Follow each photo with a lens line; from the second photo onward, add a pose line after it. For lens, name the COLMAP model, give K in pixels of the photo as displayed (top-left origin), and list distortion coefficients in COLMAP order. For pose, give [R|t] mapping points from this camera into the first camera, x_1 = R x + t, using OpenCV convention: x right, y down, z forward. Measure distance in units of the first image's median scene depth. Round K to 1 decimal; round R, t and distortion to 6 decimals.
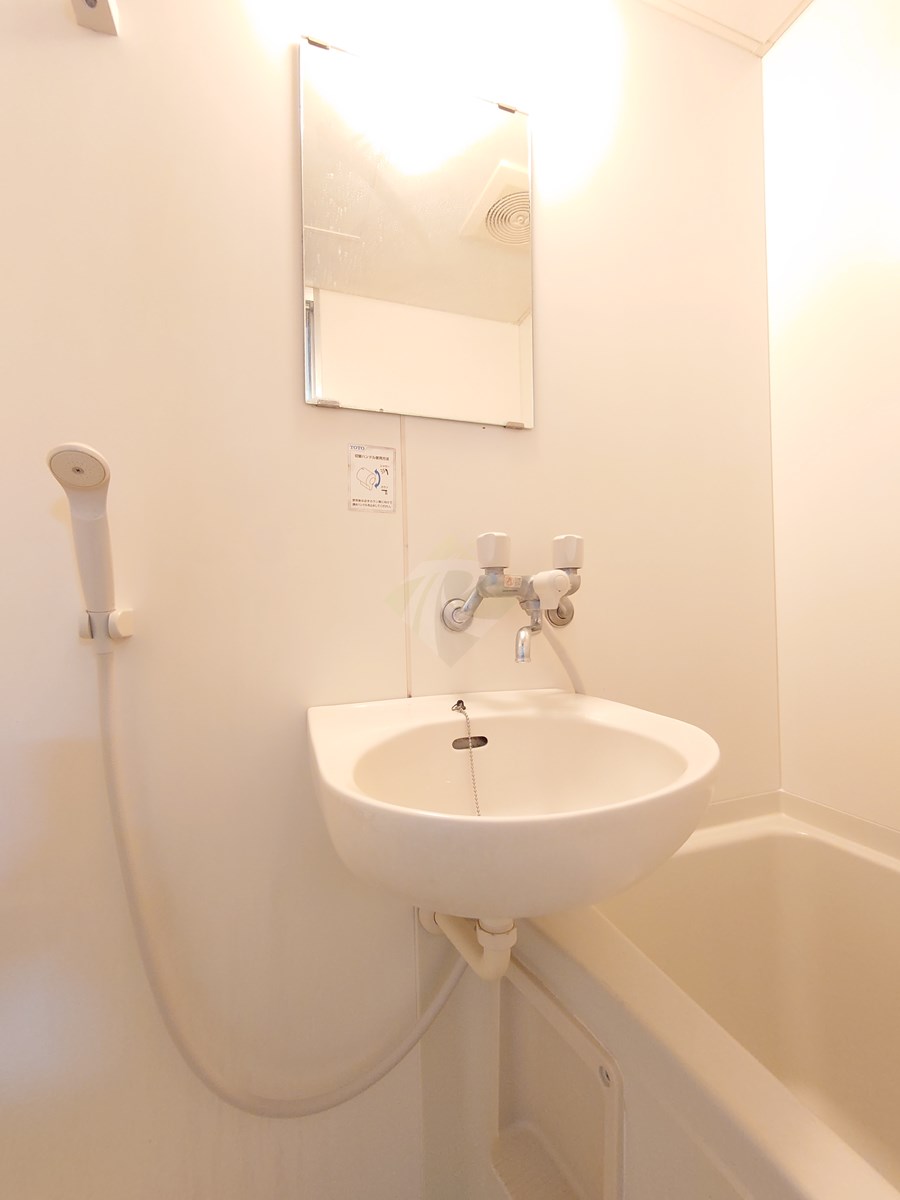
lens RADIAL K [[518.8, 0, 451.6], [0, 518.8, 600.4], [0, 0, 1]] dist [0.002990, -0.000964]
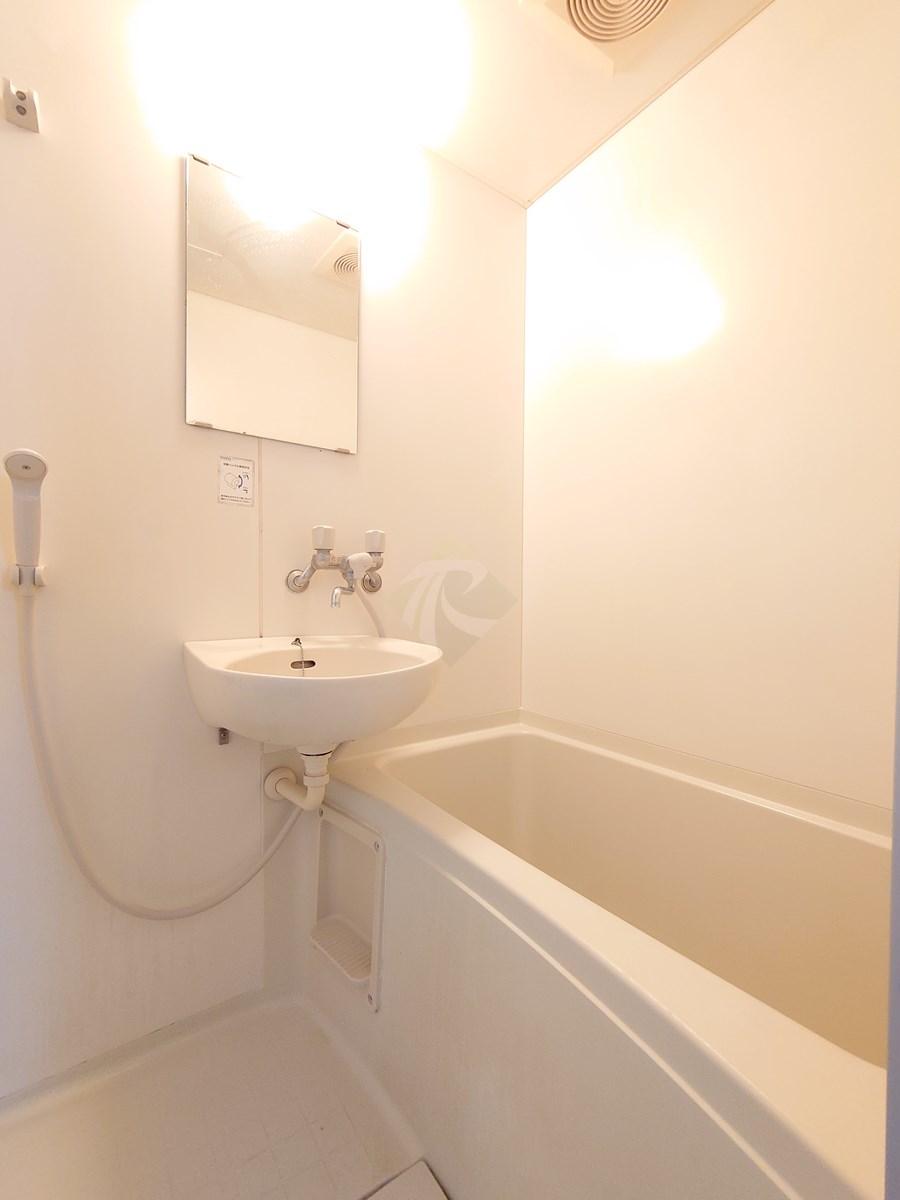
lens RADIAL K [[518.8, 0, 450.0], [0, 518.8, 602.4], [0, 0, 1]] dist [0.002990, -0.000964]
pose [[0.962562, 0.024272, 0.269974, 0.032675], [-0.032459, 0.999137, 0.025900, 0.038236], [-0.269112, -0.033694, 0.962519, -0.525565]]
